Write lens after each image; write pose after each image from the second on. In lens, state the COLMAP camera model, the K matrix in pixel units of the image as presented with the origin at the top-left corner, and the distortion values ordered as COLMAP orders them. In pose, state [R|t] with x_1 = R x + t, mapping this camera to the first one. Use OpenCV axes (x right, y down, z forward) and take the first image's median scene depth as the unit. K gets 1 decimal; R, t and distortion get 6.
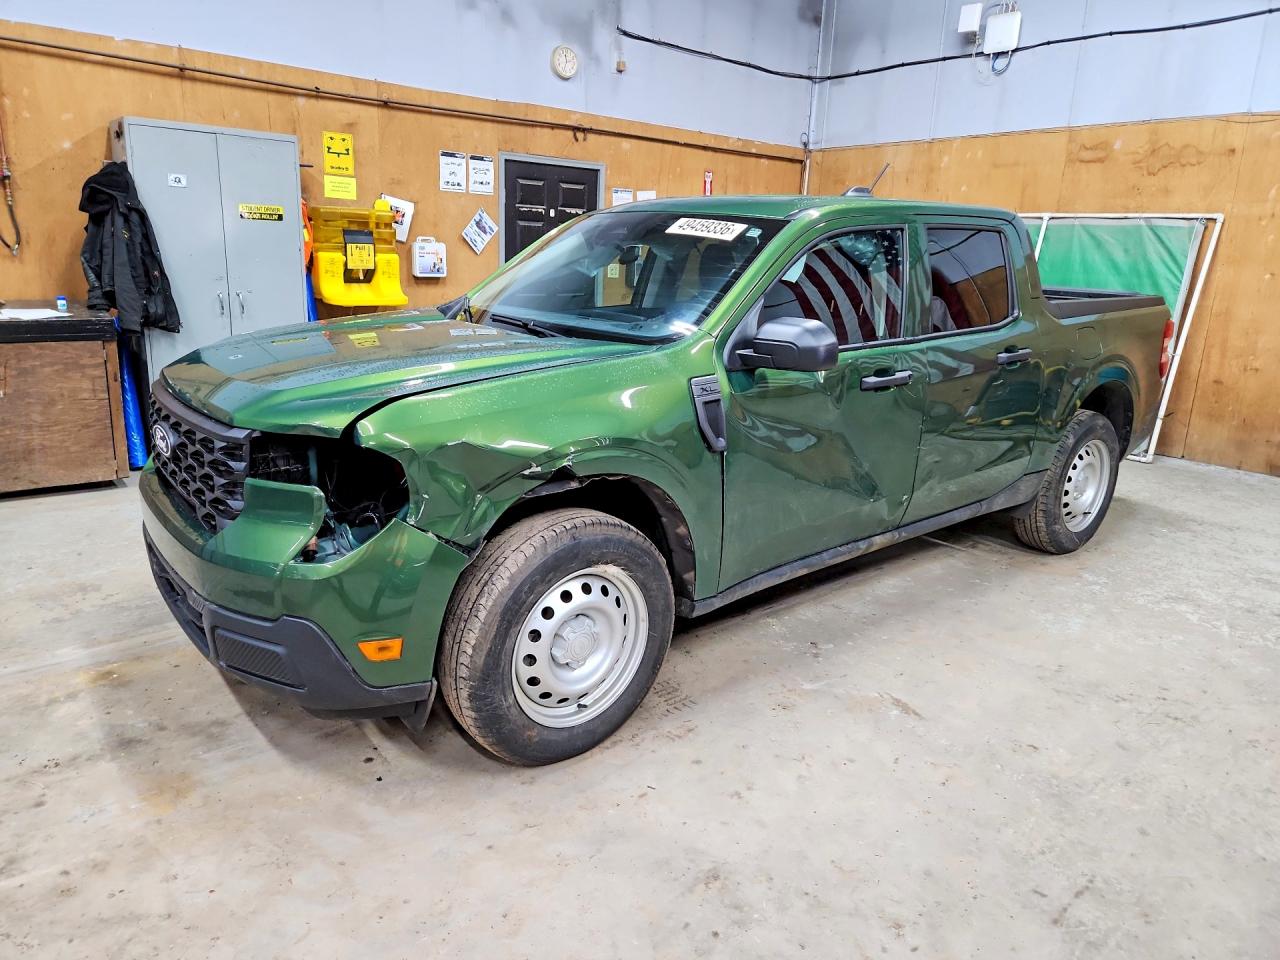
lens RADIAL K [[888.5, 0, 640.0], [0, 888.5, 480.0], [0, 0, 1]] dist [0.069092, -0.064668]
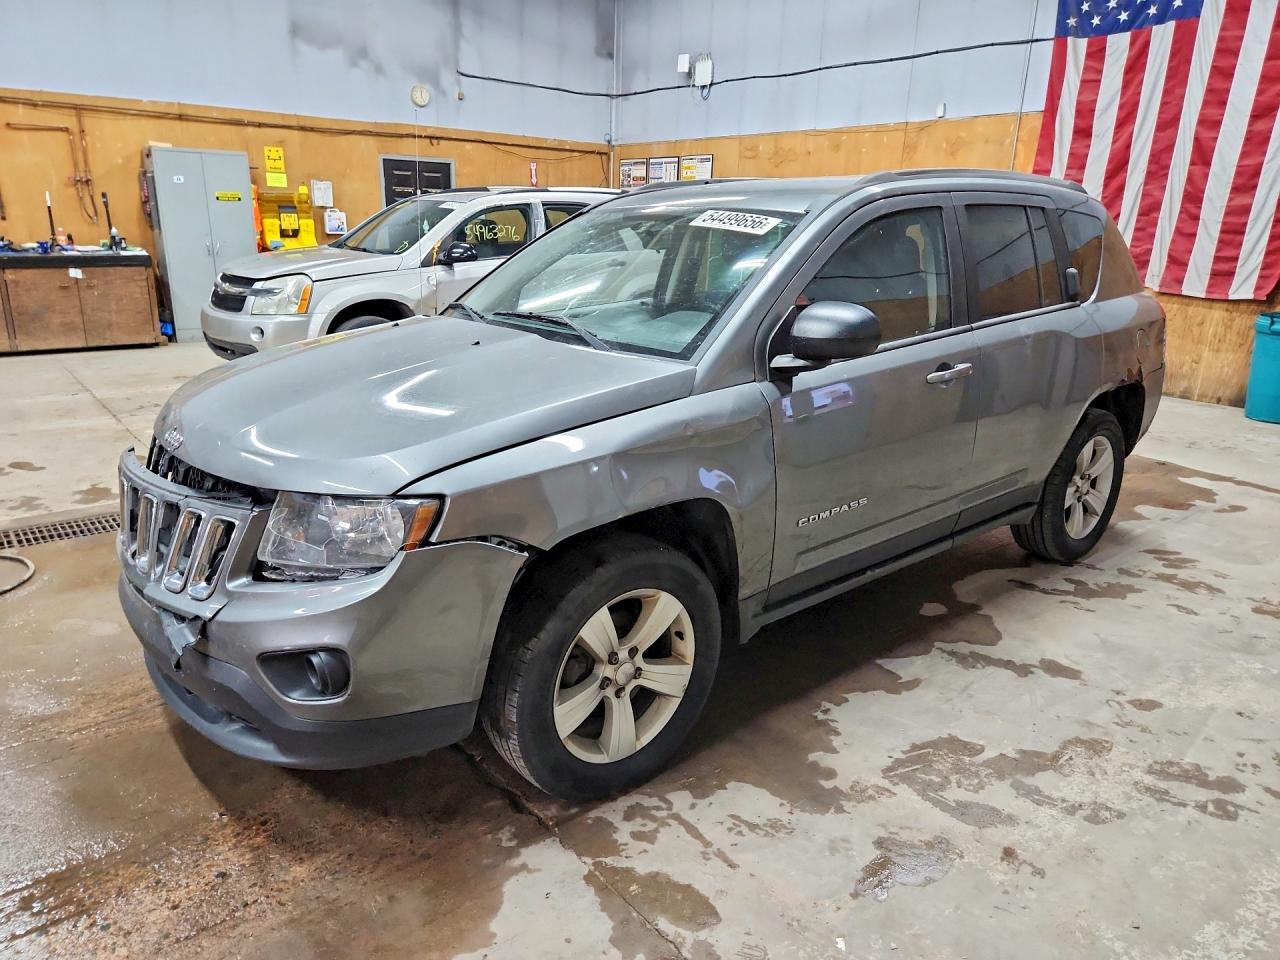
lens RADIAL K [[893.2, 0, 654.4], [0, 893.2, 506.2], [0, 0, 1]] dist [0.052190, -0.058253]
pose [[0.999814, -0.016131, 0.010584, 0.318793], [0.015494, 0.998215, 0.057683, 0.182033], [-0.011496, -0.057508, 0.998279, -0.670907]]
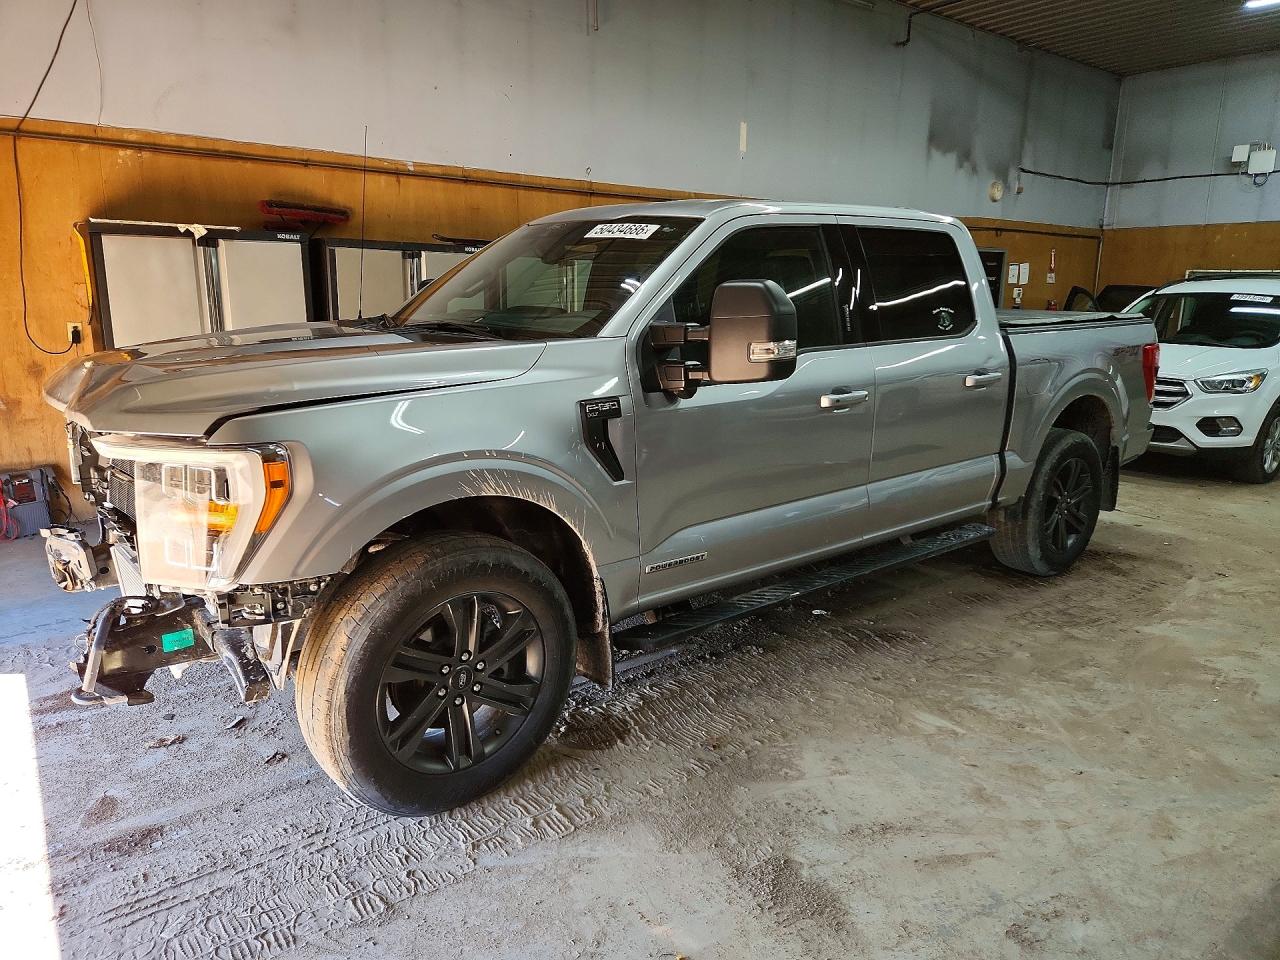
lens RADIAL K [[887.7, 0, 647.6], [0, 887.7, 478.8], [0, 0, 1]] dist [0.072645, -0.066239]
pose [[0.999251, -0.026925, -0.027800, -0.737120], [0.025675, 0.998684, -0.044400, 0.126521], [0.028959, 0.043653, 0.998627, -0.687543]]
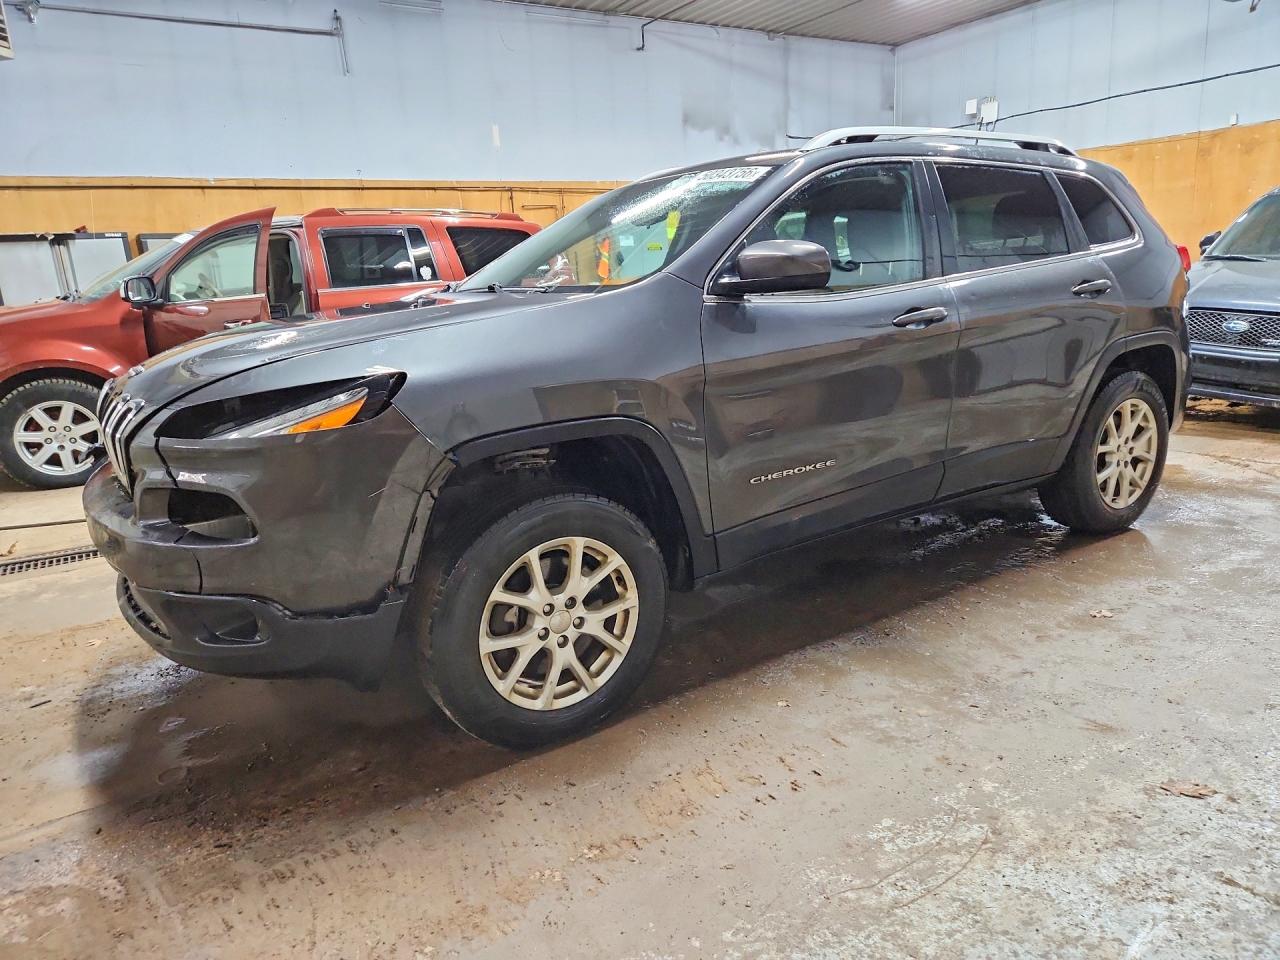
lens RADIAL K [[887.7, 0, 647.6], [0, 887.7, 478.8], [0, 0, 1]] dist [0.072645, -0.066239]
pose [[0.989613, -0.071825, -0.124530, -0.150658], [0.070061, 0.997371, -0.018495, 0.296987], [0.125531, 0.009578, 0.992043, -1.097049]]
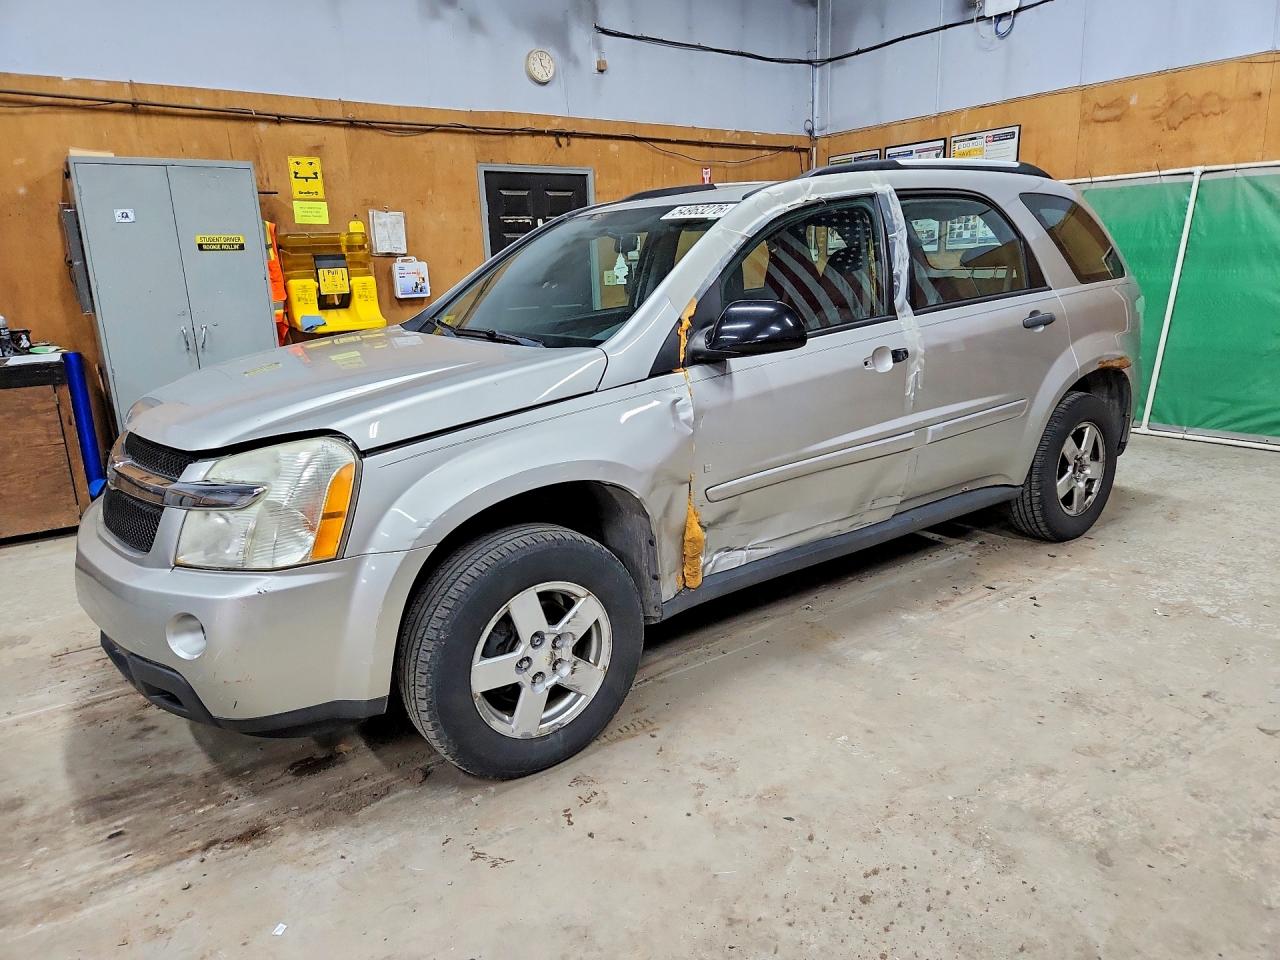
lens RADIAL K [[889.6, 0, 649.7], [0, 889.6, 490.8], [0, 0, 1]] dist [0.066129, -0.063717]
pose [[0.995992, -0.060840, -0.065560, 0.073334], [0.060635, 0.998147, -0.005126, 0.003464], [0.065751, 0.001130, 0.997835, 0.045120]]
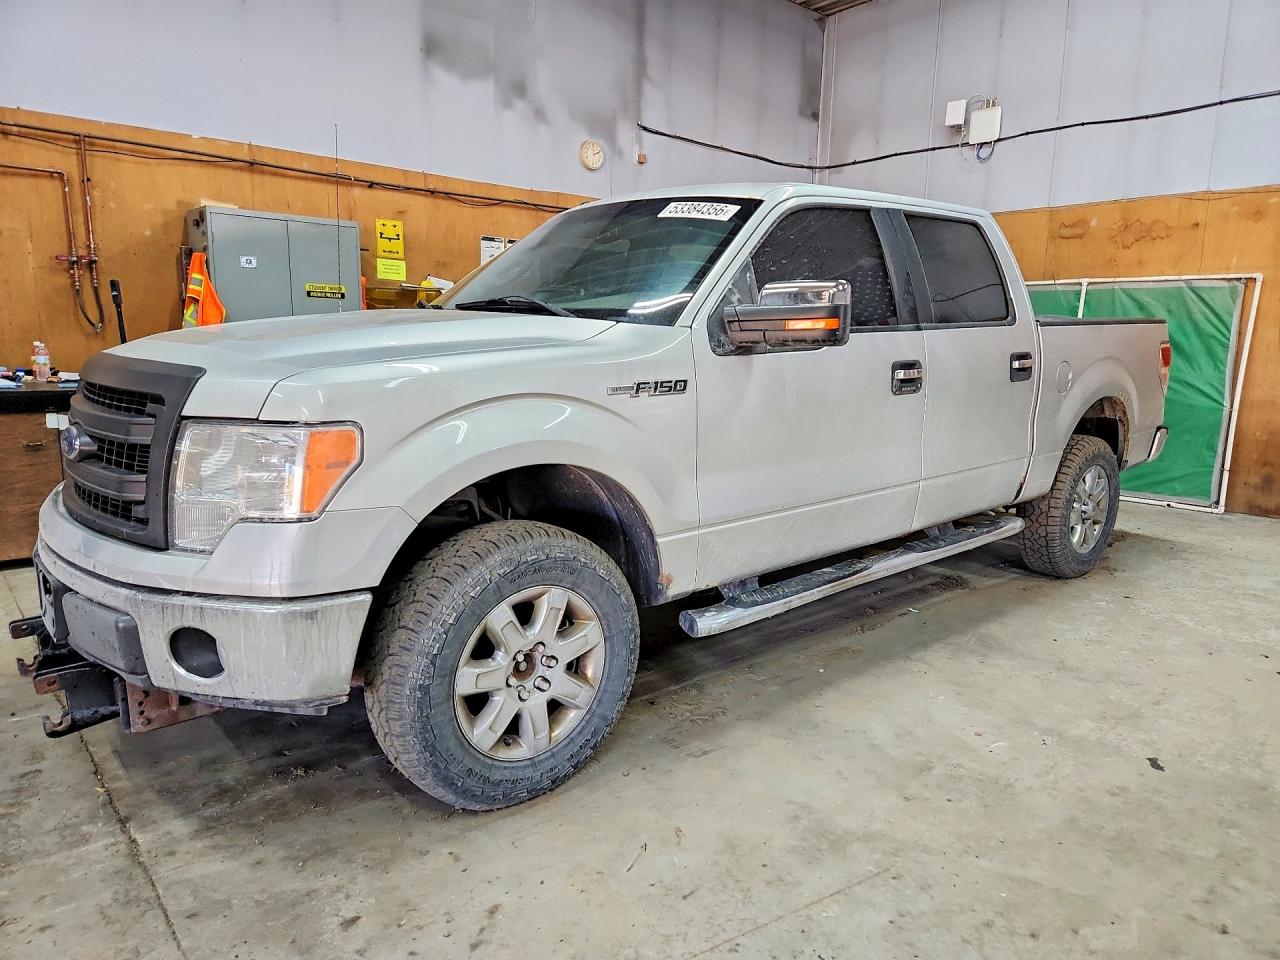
lens RADIAL K [[882.4, 0, 667.8], [0, 882.4, 506.7], [0, 0, 1]] dist [0.070500, -0.069866]
pose [[0.999049, -0.024672, 0.035953, -0.043411], [0.026861, 0.997731, -0.061731, 0.032300], [-0.034348, 0.062638, 0.997445, -0.058459]]
